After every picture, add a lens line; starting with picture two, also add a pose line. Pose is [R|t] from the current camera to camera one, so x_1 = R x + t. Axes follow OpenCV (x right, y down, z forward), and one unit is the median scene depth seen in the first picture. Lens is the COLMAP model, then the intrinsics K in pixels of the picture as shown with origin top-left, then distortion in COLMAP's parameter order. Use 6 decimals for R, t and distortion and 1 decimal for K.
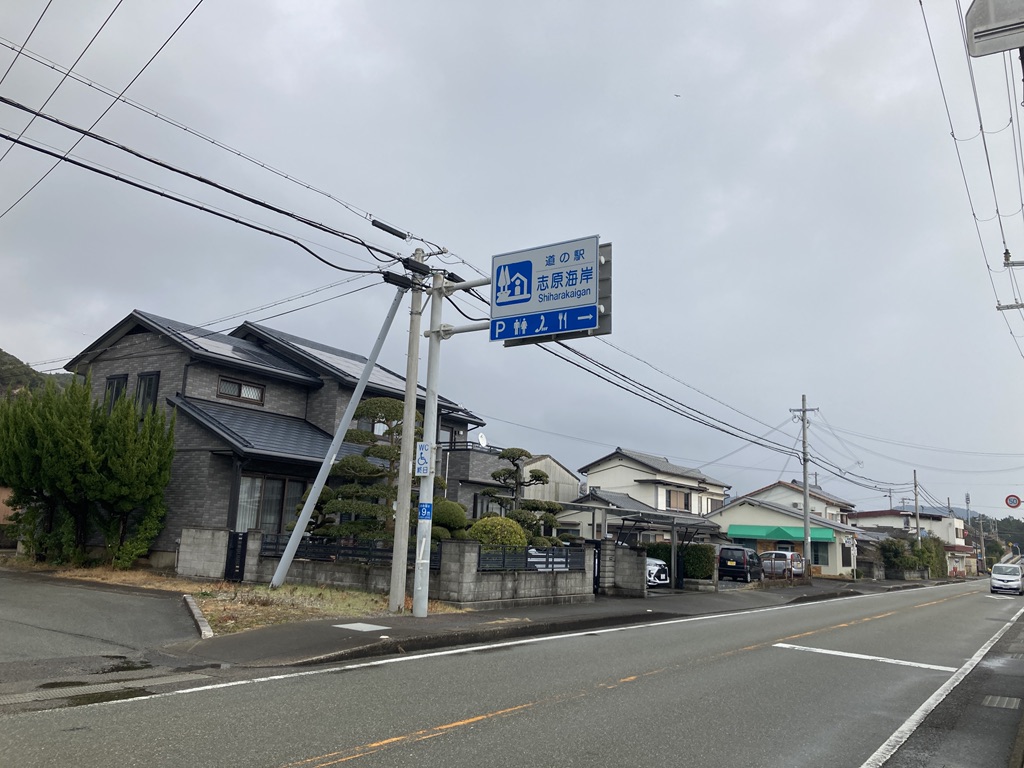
lens RADIAL K [[763.7, 0, 512.0], [0, 763.7, 384.0], [0, 0, 1]] dist [0.031948, -0.007962]
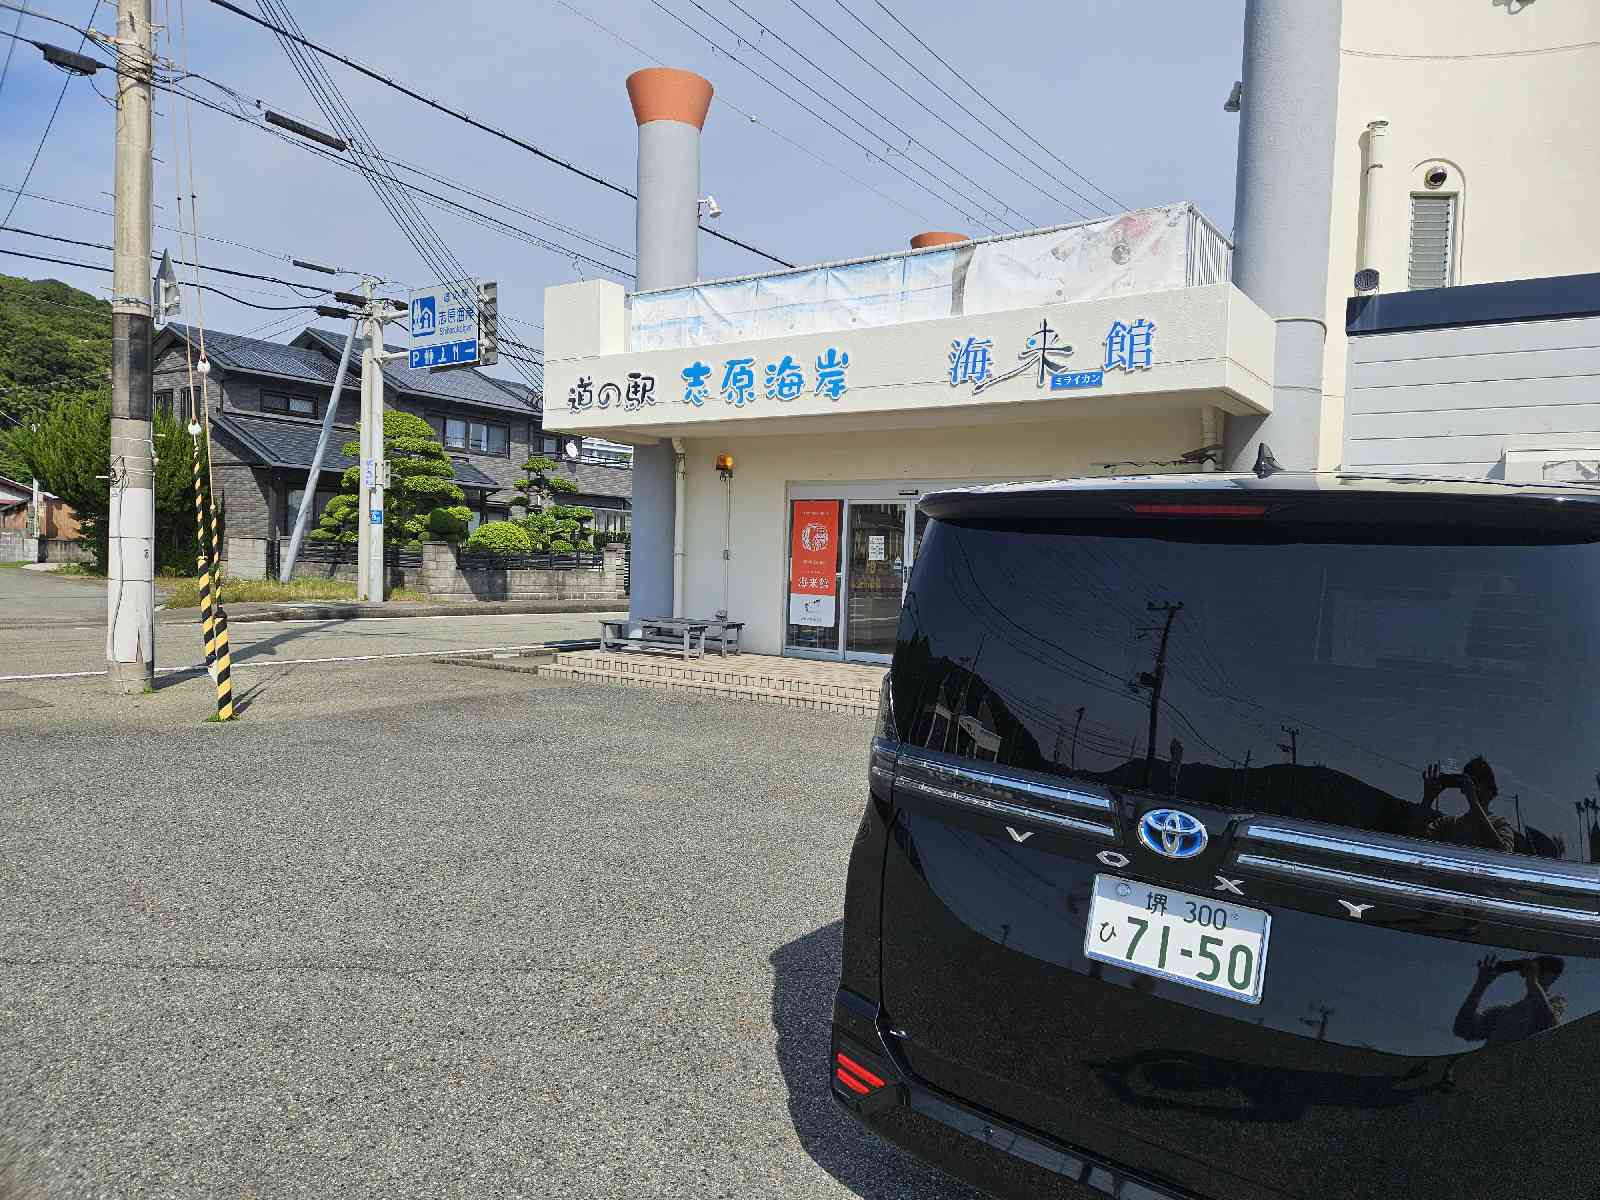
lens RADIAL K [[1028.9, 0, 800.0], [0, 1028.9, 600.0], [0, 0, 1]] dist [0.057516, -0.002581]
pose [[0.998193, -0.011743, -0.058925, 0.646687], [0.024866, 0.973527, 0.227217, -0.059083], [0.054697, -0.228272, 0.972060, -0.574051]]
